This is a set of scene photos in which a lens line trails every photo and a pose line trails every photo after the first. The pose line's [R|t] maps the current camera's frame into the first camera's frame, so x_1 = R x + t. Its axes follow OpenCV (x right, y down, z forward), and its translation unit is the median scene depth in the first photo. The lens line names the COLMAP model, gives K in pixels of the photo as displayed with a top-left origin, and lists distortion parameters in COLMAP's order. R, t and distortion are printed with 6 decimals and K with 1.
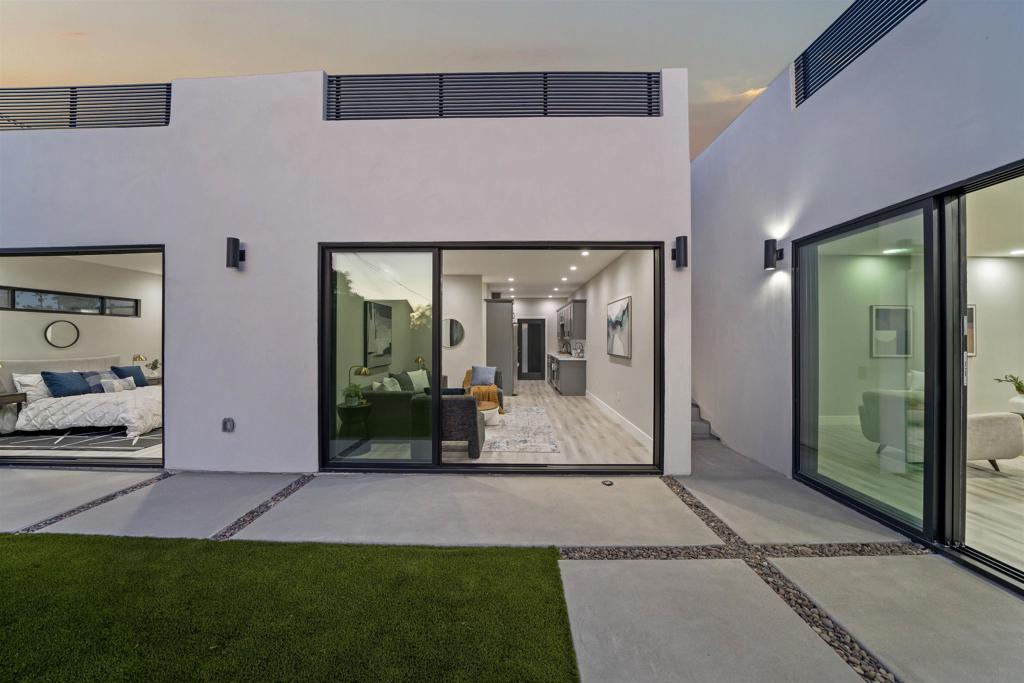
lens RADIAL K [[352.2, 0, 510.3], [0, 352.2, 337.7], [0, 0, 1]] dist [-0.020612, 0.000318]
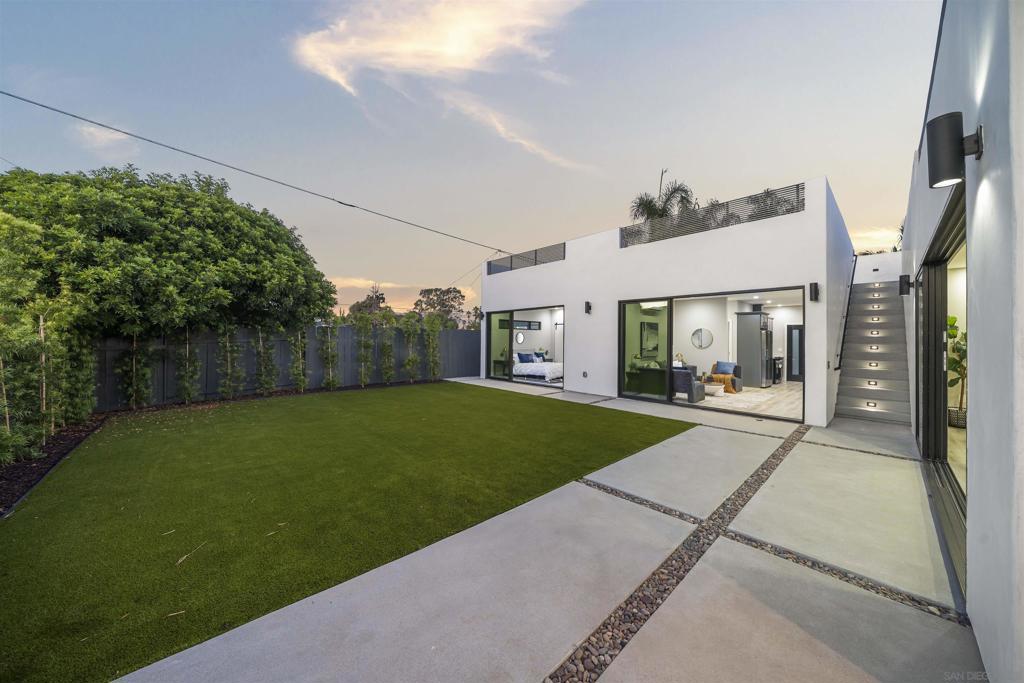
lens RADIAL K [[350.1, 0, 511.3], [0, 350.1, 334.4], [0, 0, 1]] dist [-0.001398, -0.000134]
pose [[0.689762, -0.003349, -0.724028, 0.667912], [-0.009696, 0.999857, -0.013862, -0.002143], [0.723971, 0.016582, 0.689631, -1.155345]]
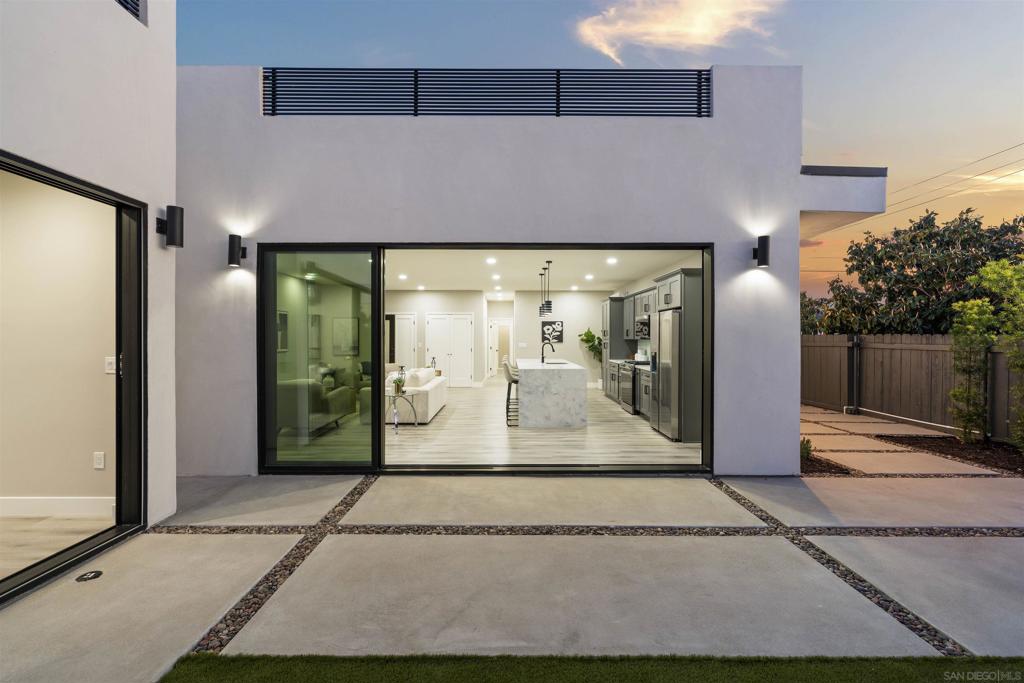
lens RADIAL K [[430.3, 0, 512.0], [0, 430.3, 341.5], [0, 0, 1]] dist [-0.009128, 0.000008]
pose [[-0.022231, -0.009524, 0.999707, -0.448615], [-0.001683, 0.999954, 0.009489, -0.001602], [-0.999751, -0.001471, -0.022246, 0.264998]]
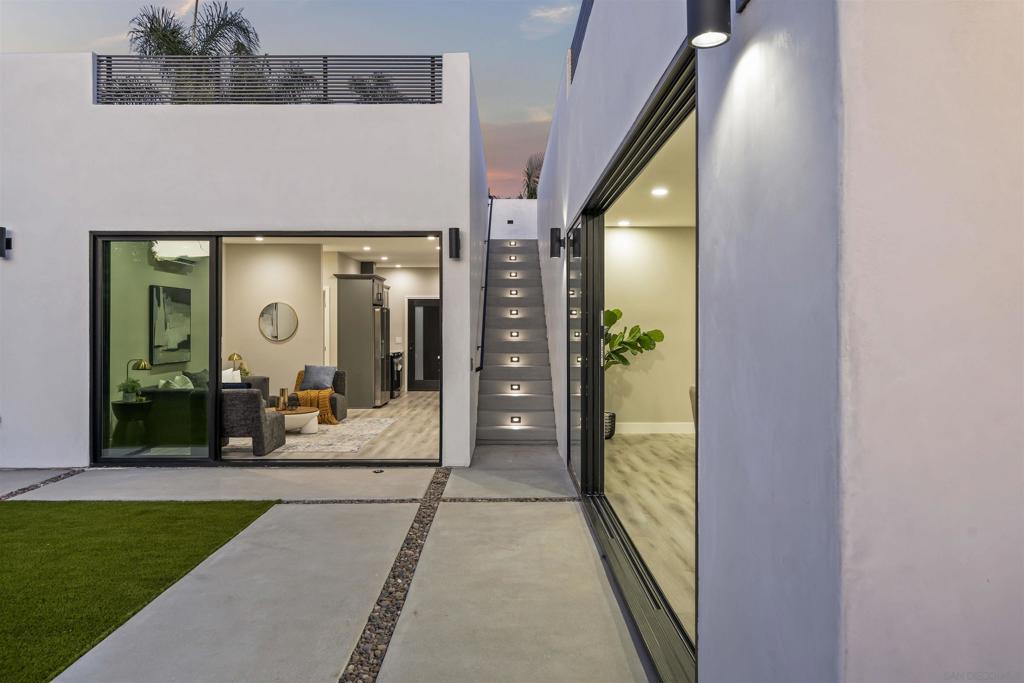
lens RADIAL K [[684.9, 0, 509.7], [0, 684.9, 326.9], [0, 0, 1]] dist [0.001334, -0.001322]
pose [[0.999806, -0.001326, 0.019649, 0.579137], [0.001309, 0.999999, 0.000857, -0.005344], [-0.019650, -0.000832, 0.999807, -0.924532]]
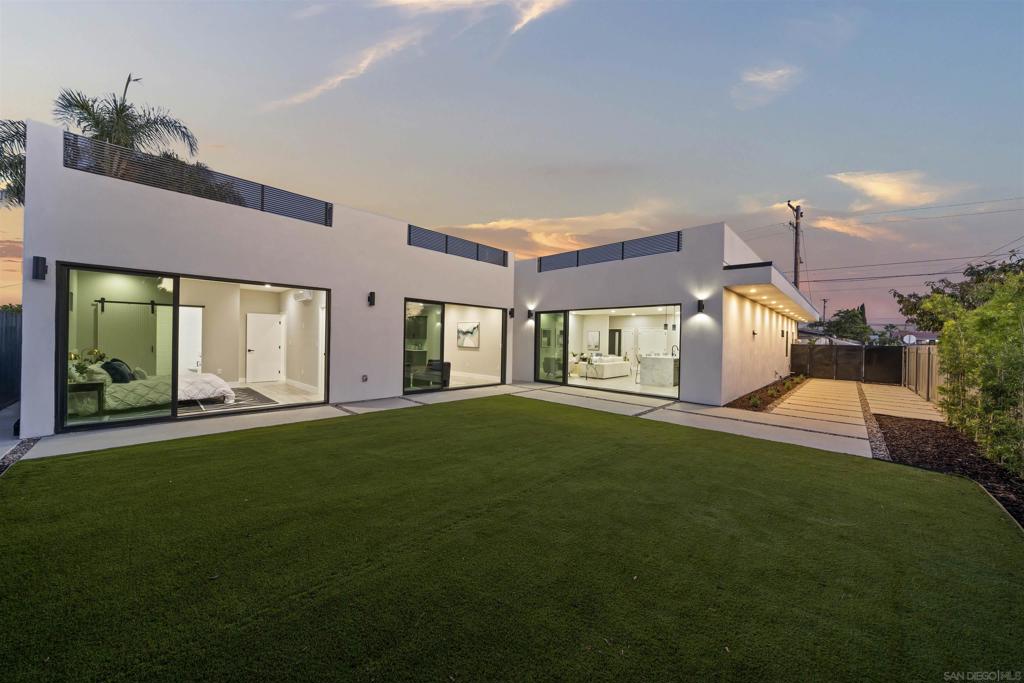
lens RADIAL K [[354.8, 0, 509.4], [0, 354.8, 338.8], [0, 0, 1]] dist [-0.001101, -0.000013]
pose [[0.684259, 0.013622, 0.729112, -1.780294], [-0.019332, 0.999813, -0.000538, -0.006833], [-0.728983, -0.013727, 0.684394, -1.125276]]
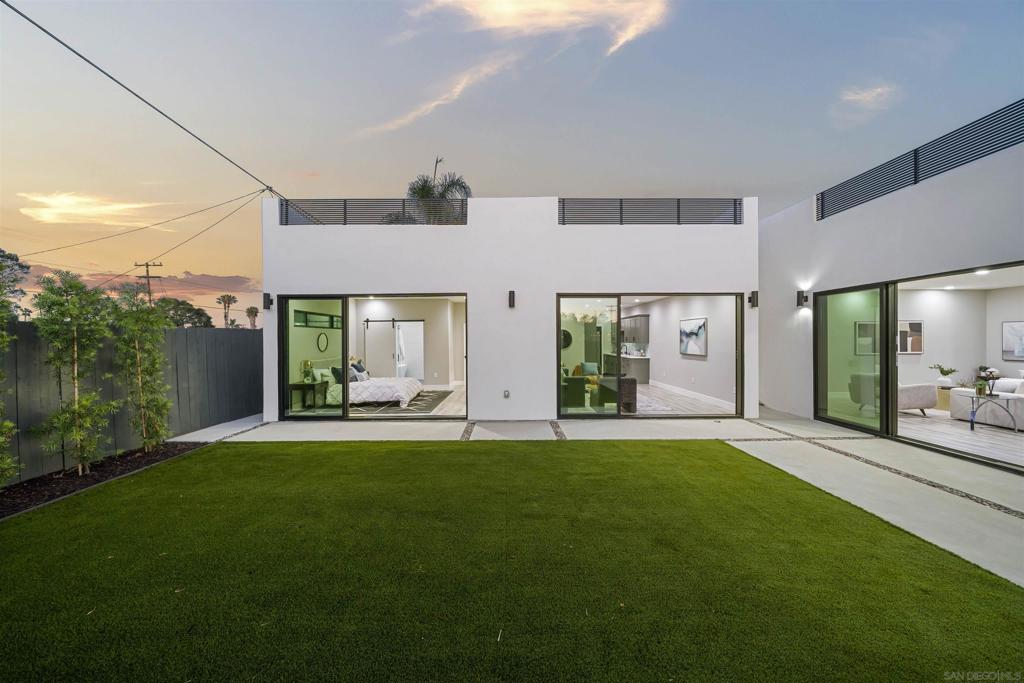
lens RADIAL K [[347.3, 0, 509.7], [0, 347.3, 339.1], [0, 0, 1]] dist [-0.005431, -0.000175]
pose [[0.999715, -0.004252, 0.023504, -0.828640], [0.004193, 0.999988, 0.002584, -0.037672], [-0.023515, -0.002485, 0.999720, -0.788148]]
